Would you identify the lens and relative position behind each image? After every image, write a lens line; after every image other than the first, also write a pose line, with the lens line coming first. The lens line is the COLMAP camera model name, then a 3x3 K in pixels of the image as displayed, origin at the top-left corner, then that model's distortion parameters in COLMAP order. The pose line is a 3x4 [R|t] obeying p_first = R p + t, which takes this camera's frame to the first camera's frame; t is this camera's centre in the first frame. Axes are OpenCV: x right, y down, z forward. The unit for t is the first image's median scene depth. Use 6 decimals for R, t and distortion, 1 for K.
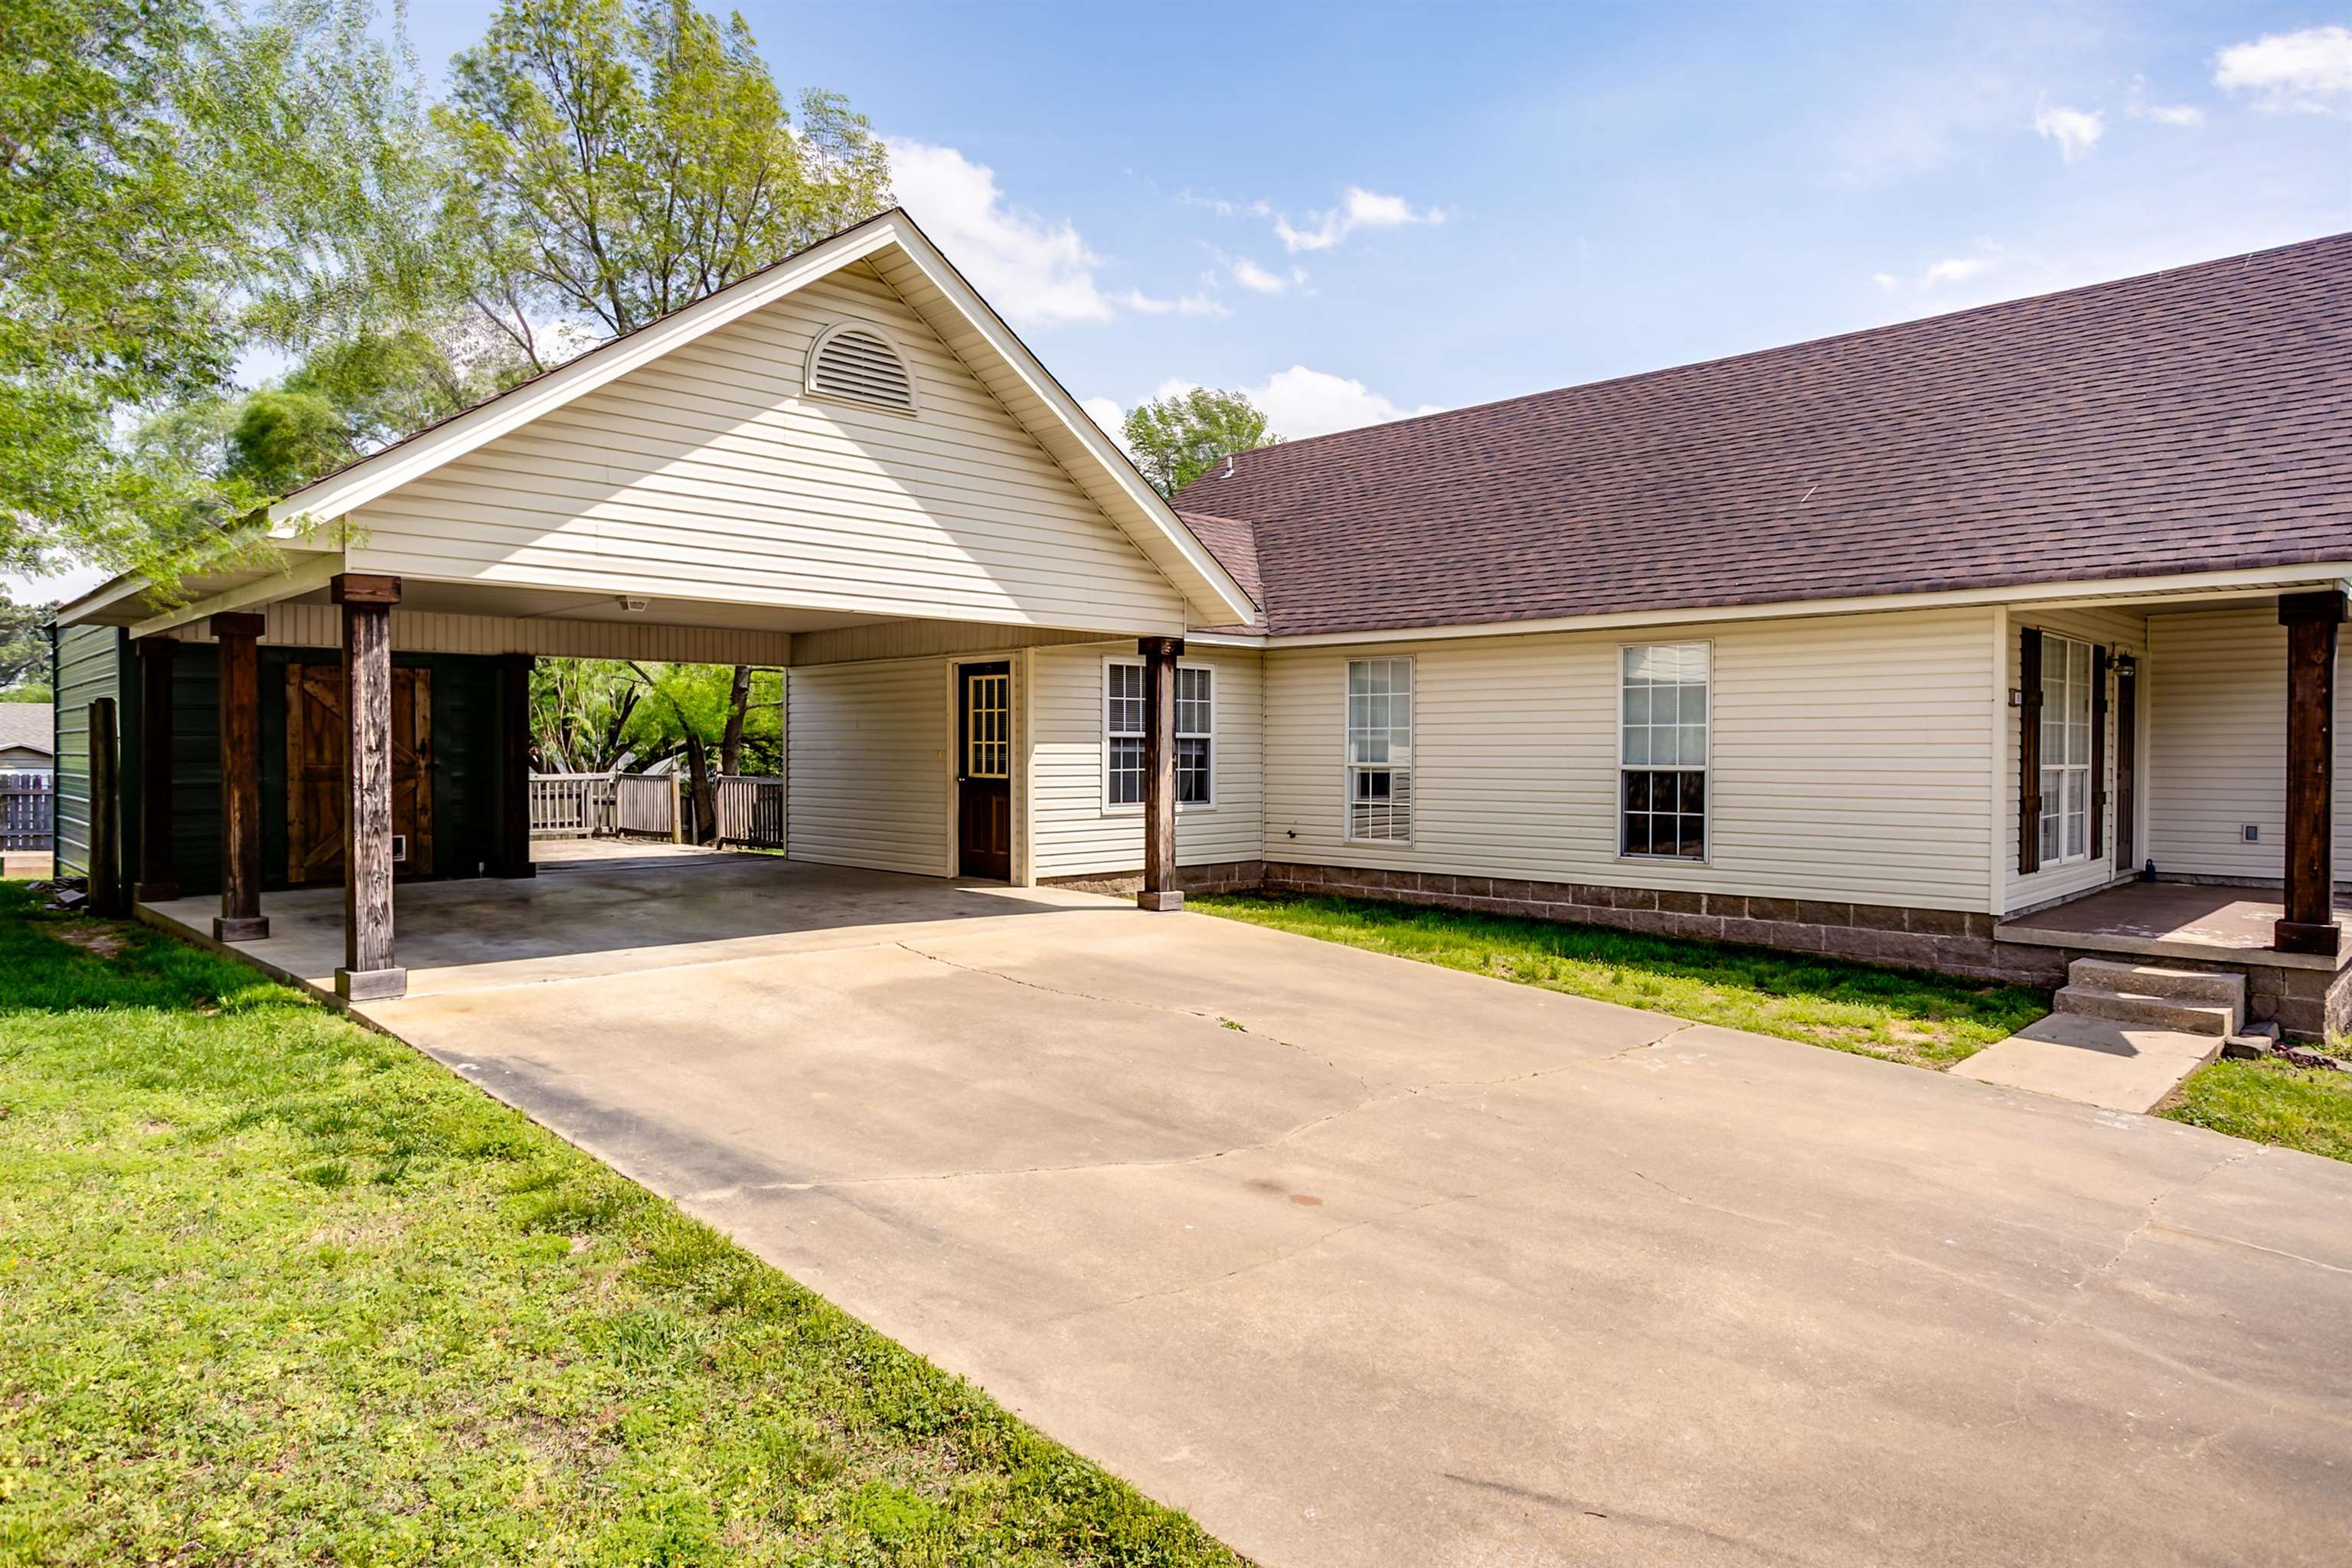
lens RADIAL K [[1378.0, 0, 1178.9], [0, 1378.0, 756.0], [0, 0, 1]] dist [-0.020958, 0.001724]
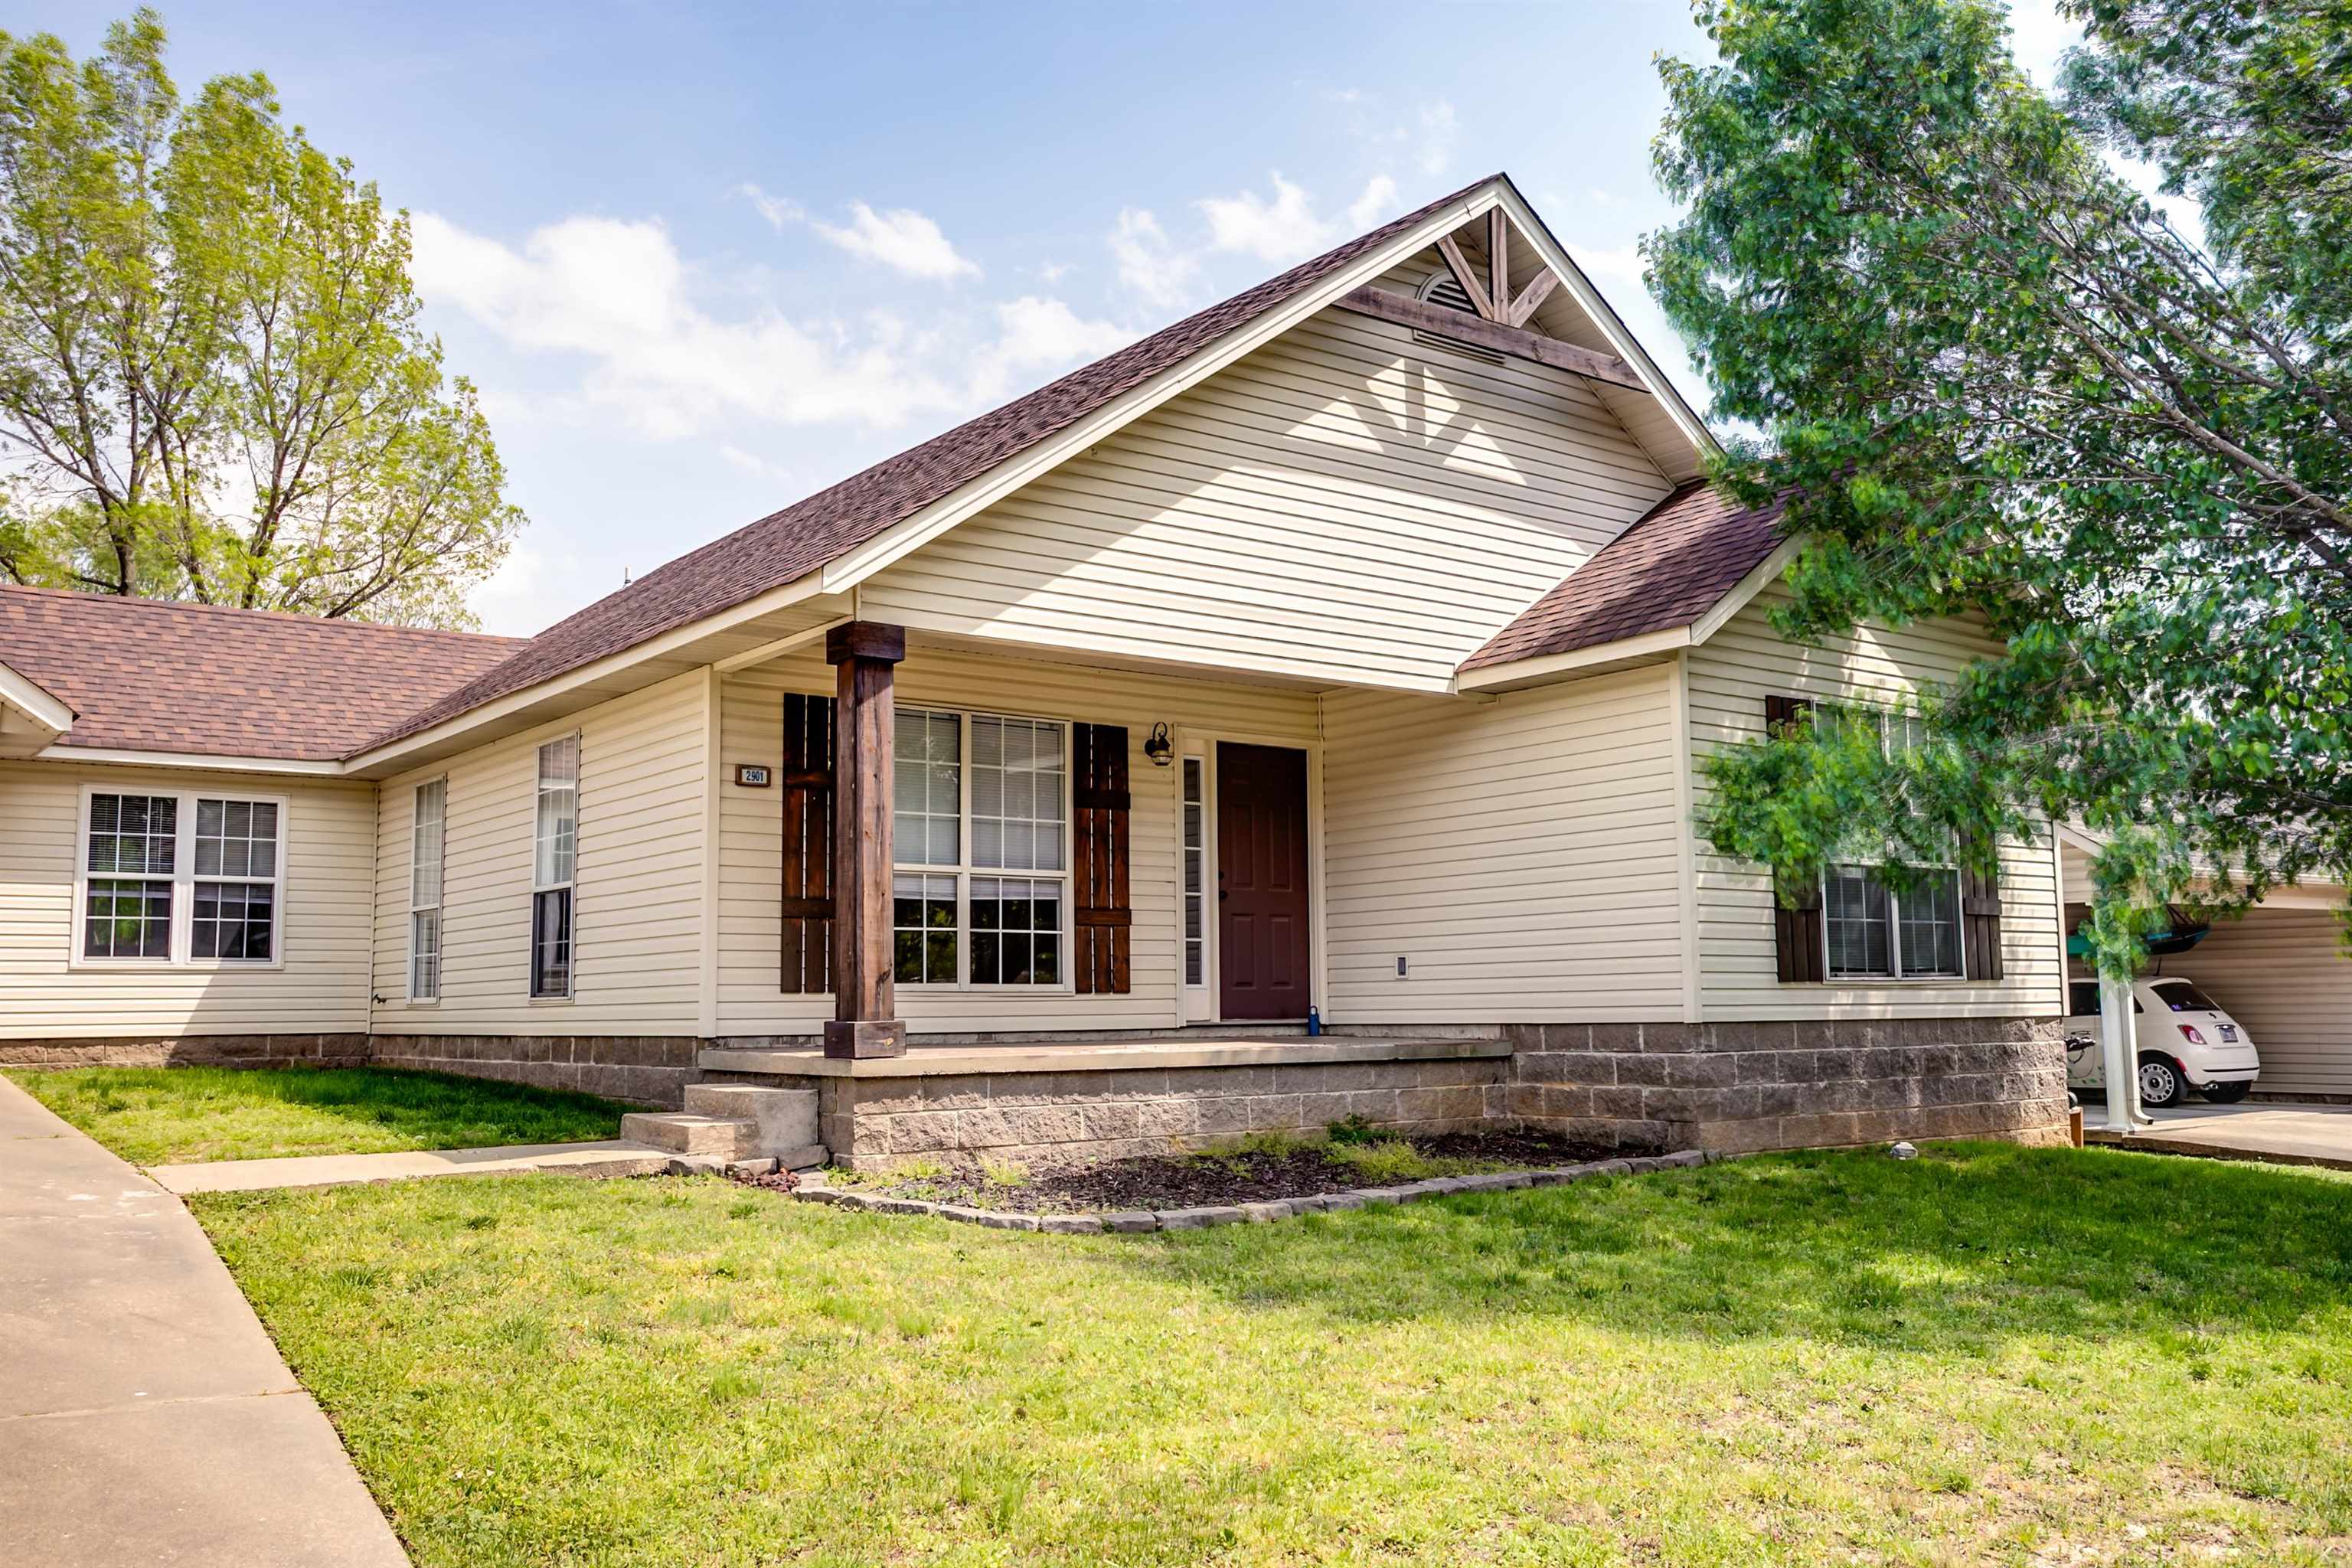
lens RADIAL K [[1902.5, 0, 1142.0], [0, 1902.5, 774.3], [0, 0, 1]] dist [-0.000505, 0.057370]
pose [[0.989291, -0.029113, -0.143022, 0.862222], [0.010753, 0.991779, -0.127508, 0.090763], [0.145559, 0.124605, 0.981472, -0.087290]]
